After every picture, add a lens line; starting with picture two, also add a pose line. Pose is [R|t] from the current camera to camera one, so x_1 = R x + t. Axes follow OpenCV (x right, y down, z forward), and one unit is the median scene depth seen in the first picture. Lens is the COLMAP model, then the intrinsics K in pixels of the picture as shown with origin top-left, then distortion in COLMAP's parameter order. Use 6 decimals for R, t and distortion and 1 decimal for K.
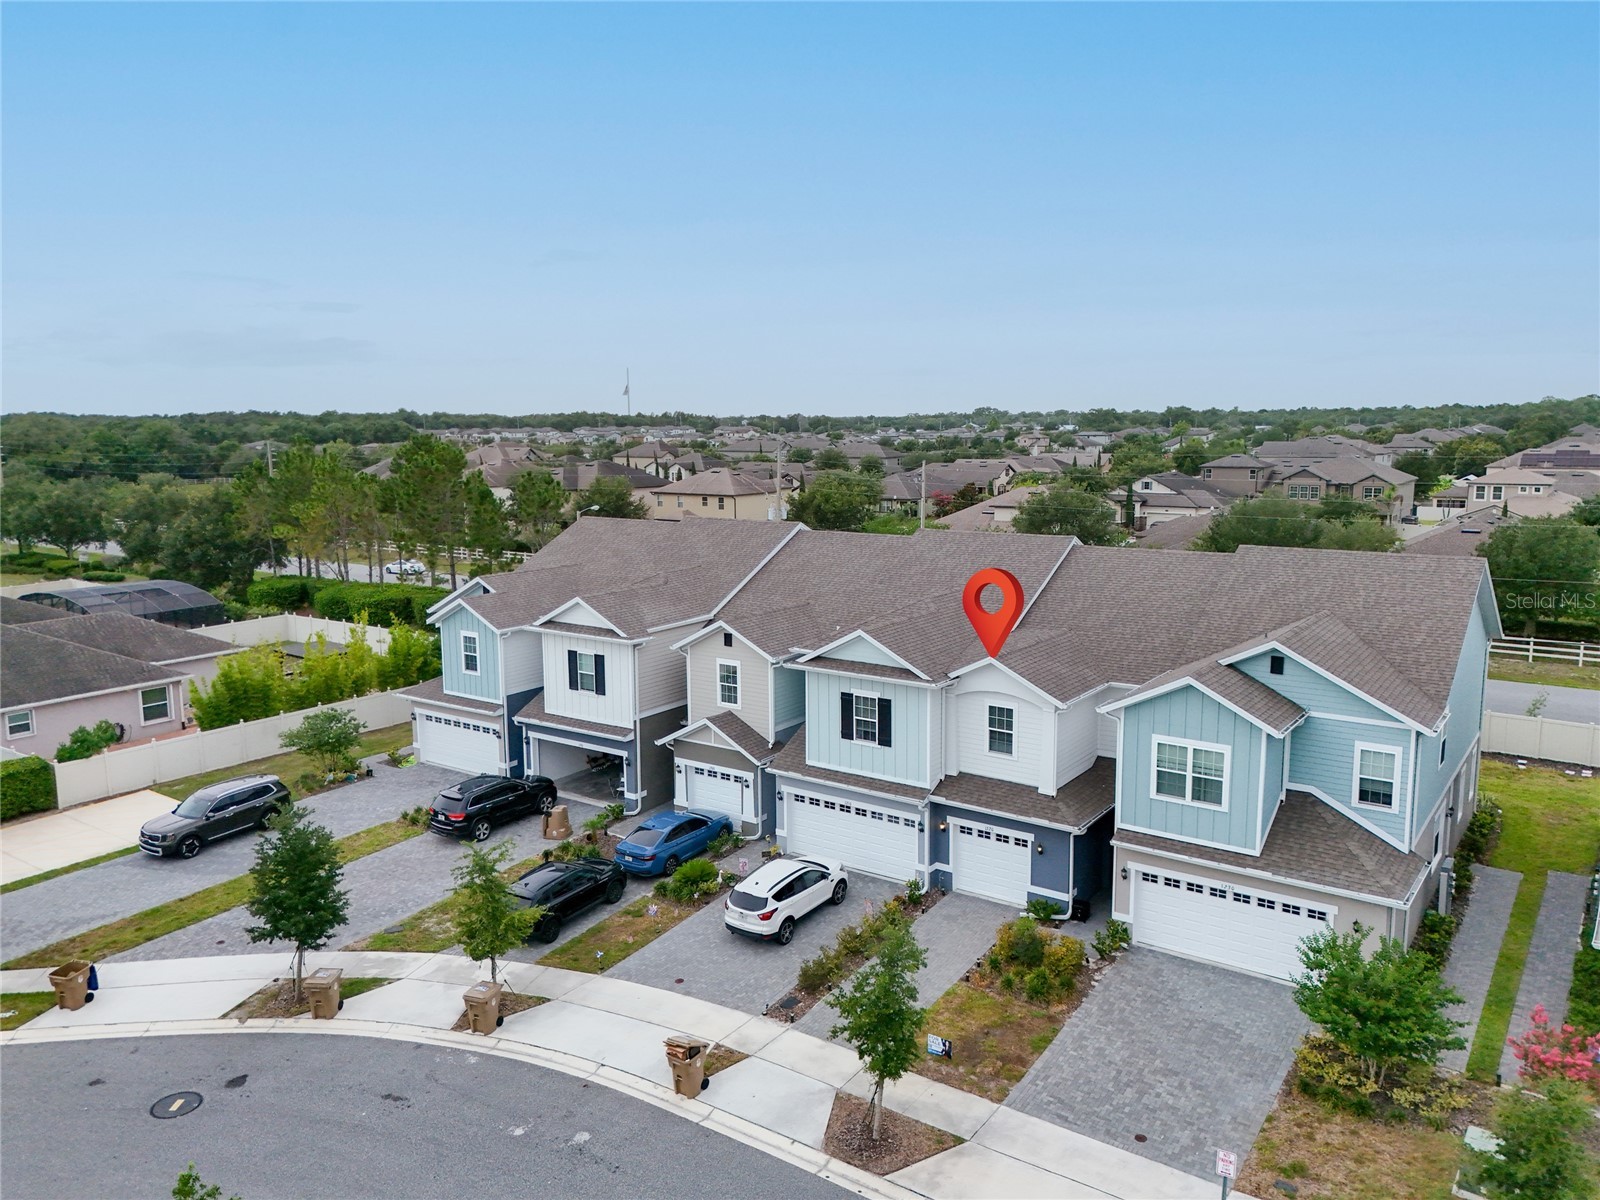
lens RADIAL K [[1189.6, 0, 800.0], [0, 1189.6, 600.0], [0, 0, 1]] dist [0.125744, -0.219899]
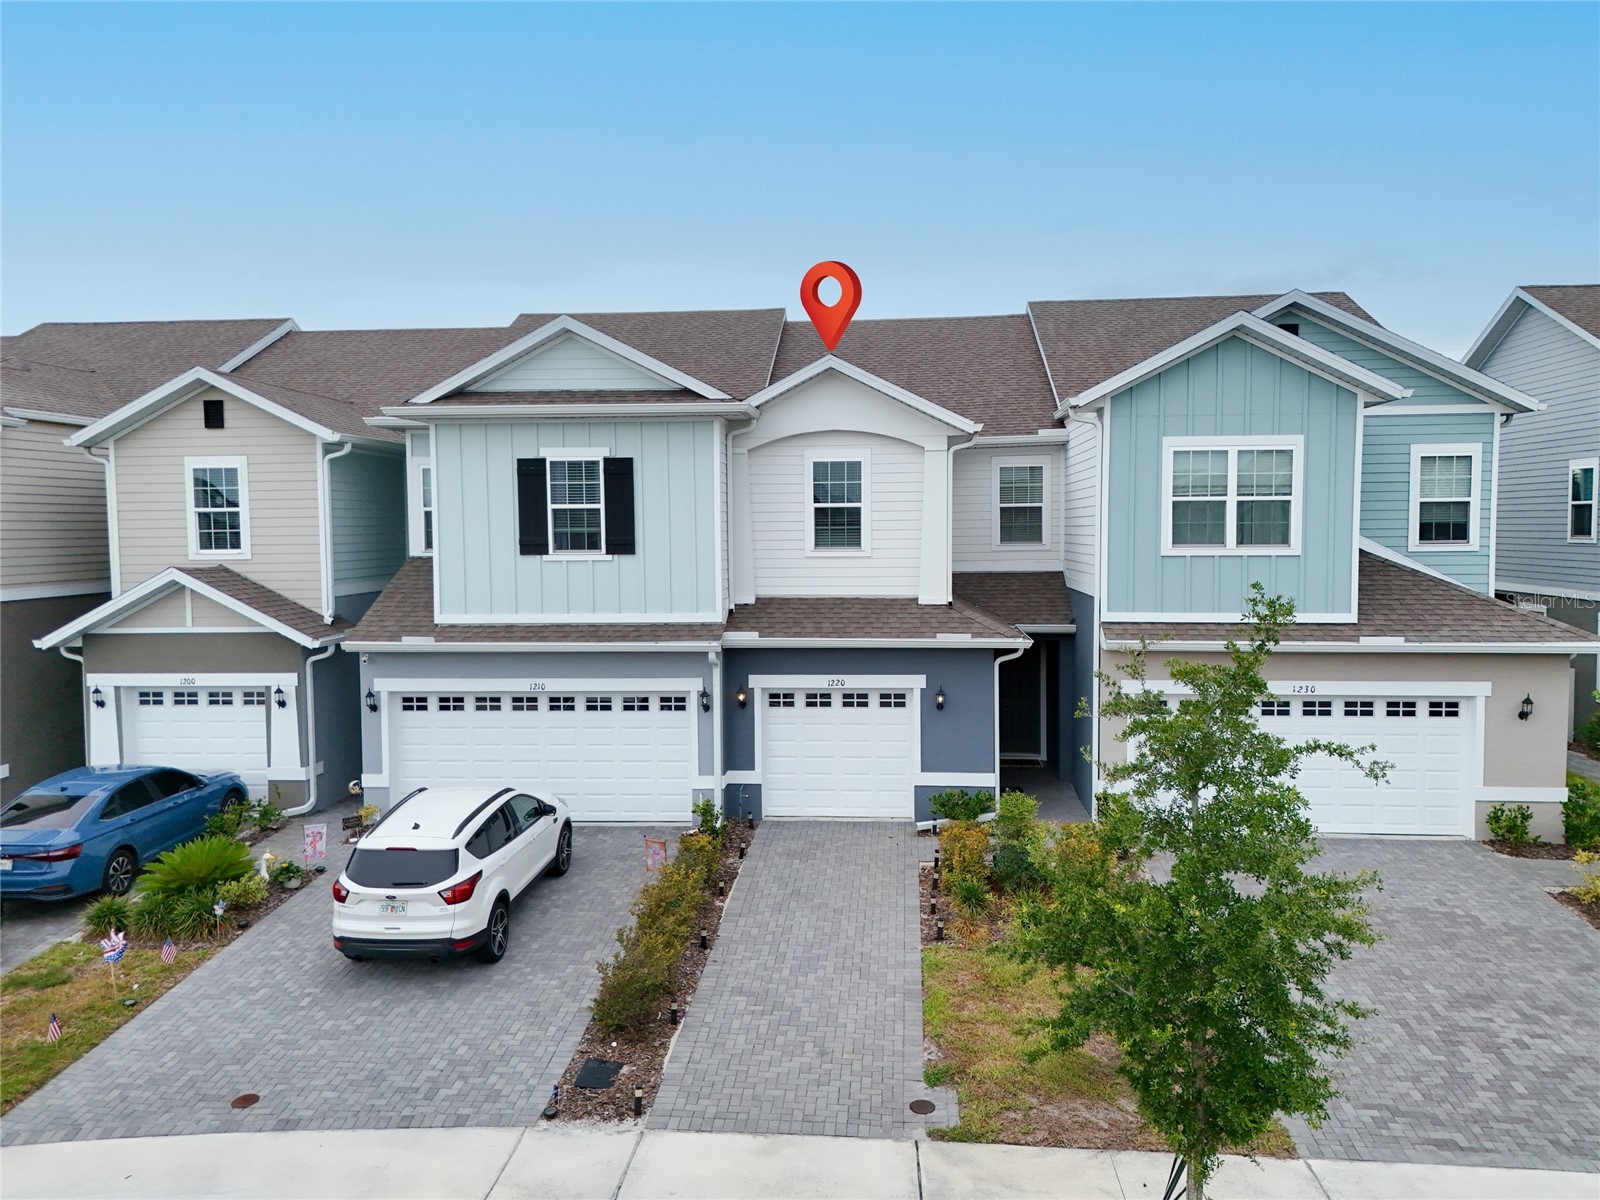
lens RADIAL K [[1177.0, 0, 800.0], [0, 1177.0, 600.0], [0, 0, 1]] dist [0.118417, -0.133582]
pose [[0.861389, -0.029421, 0.507094, -0.120099], [0.080080, 0.993702, -0.078376, 0.189001], [-0.501594, 0.108120, 0.858320, 0.535750]]
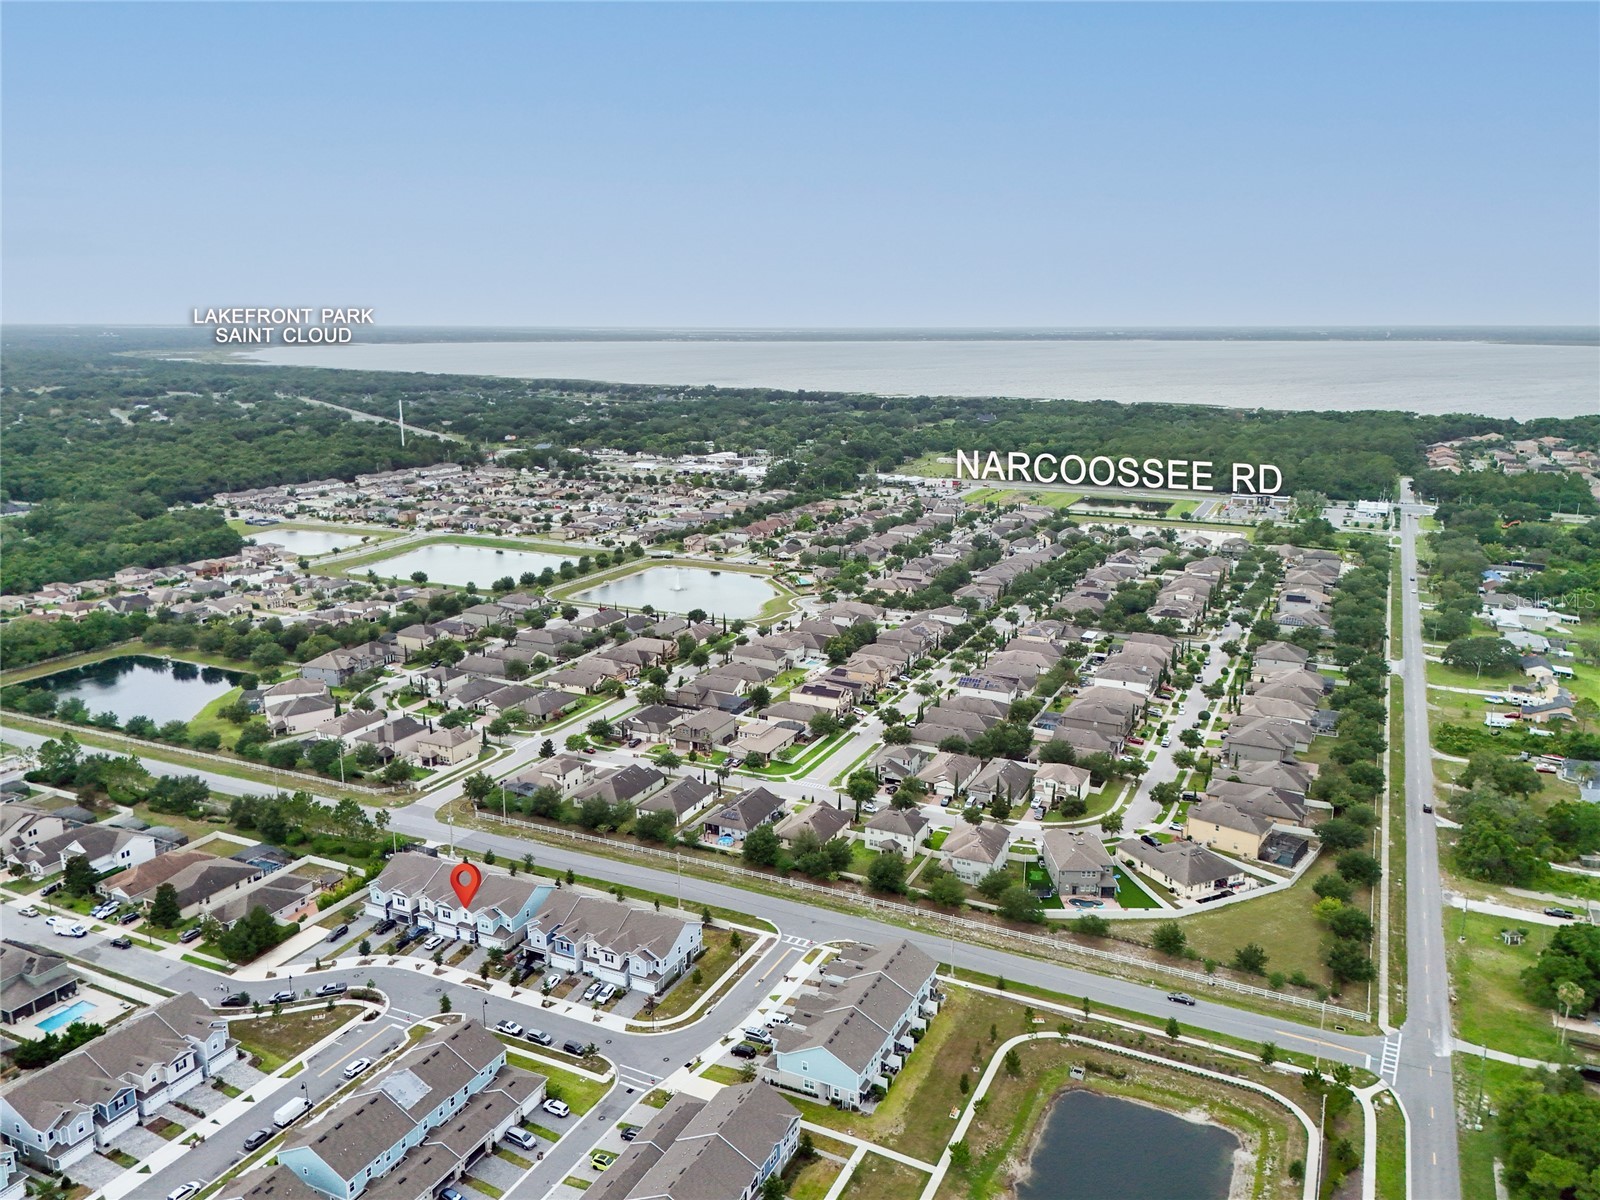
lens RADIAL K [[1189.6, 0, 800.0], [0, 1189.6, 600.0], [0, 0, 1]] dist [0.125744, -0.219899]
pose [[0.985425, -0.027938, 0.167801, 0.937108], [0.013918, 0.996355, 0.084159, -2.232893], [-0.169540, -0.080597, 0.982222, -5.926742]]
